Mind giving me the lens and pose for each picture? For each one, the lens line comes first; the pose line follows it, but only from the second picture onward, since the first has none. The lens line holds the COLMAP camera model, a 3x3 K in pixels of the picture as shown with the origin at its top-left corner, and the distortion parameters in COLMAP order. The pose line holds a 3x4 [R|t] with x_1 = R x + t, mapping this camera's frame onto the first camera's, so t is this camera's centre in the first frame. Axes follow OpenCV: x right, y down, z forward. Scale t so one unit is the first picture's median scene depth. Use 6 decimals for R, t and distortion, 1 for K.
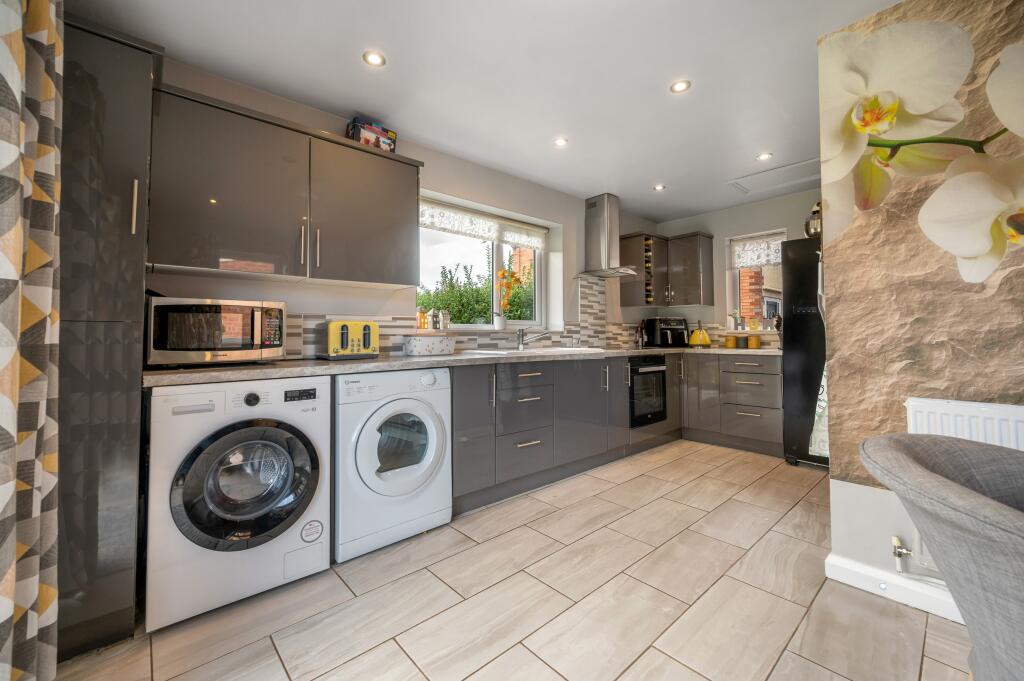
lens RADIAL K [[404.8, 0, 517.2], [0, 404.8, 323.3], [0, 0, 1]] dist [0.001201, 0.000376]
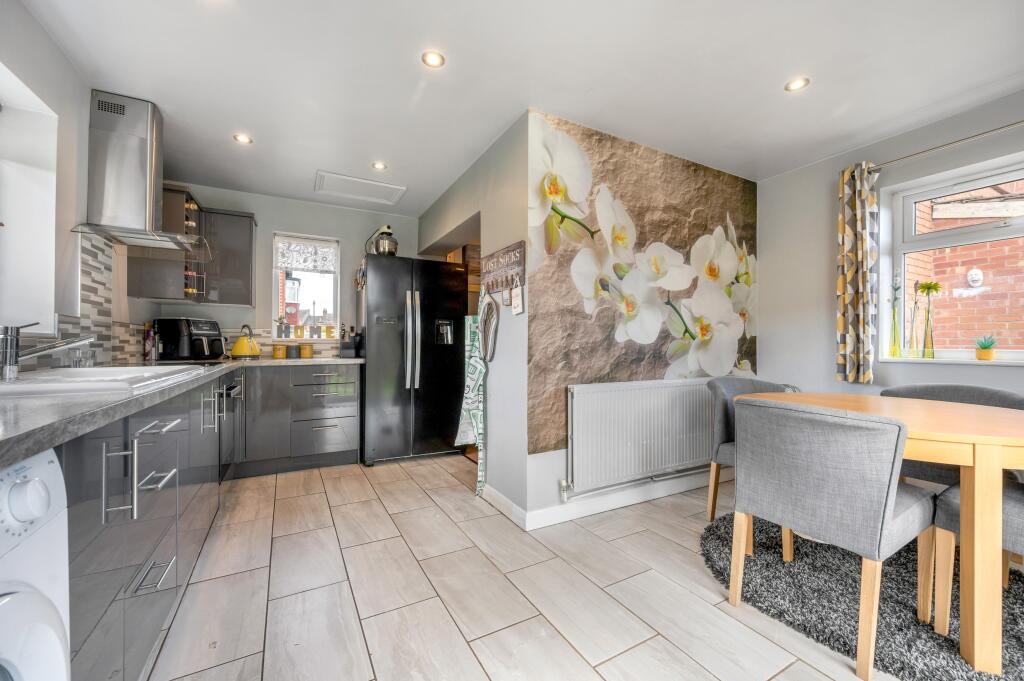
lens RADIAL K [[404.8, 0, 515.3], [0, 404.8, 343.6], [0, 0, 1]] dist [0.001201, 0.000376]
pose [[0.238732, 0.003288, 0.971080, -0.383977], [-0.031811, 0.999484, 0.004436, 0.017550], [-0.970564, -0.031950, 0.238714, 0.574662]]
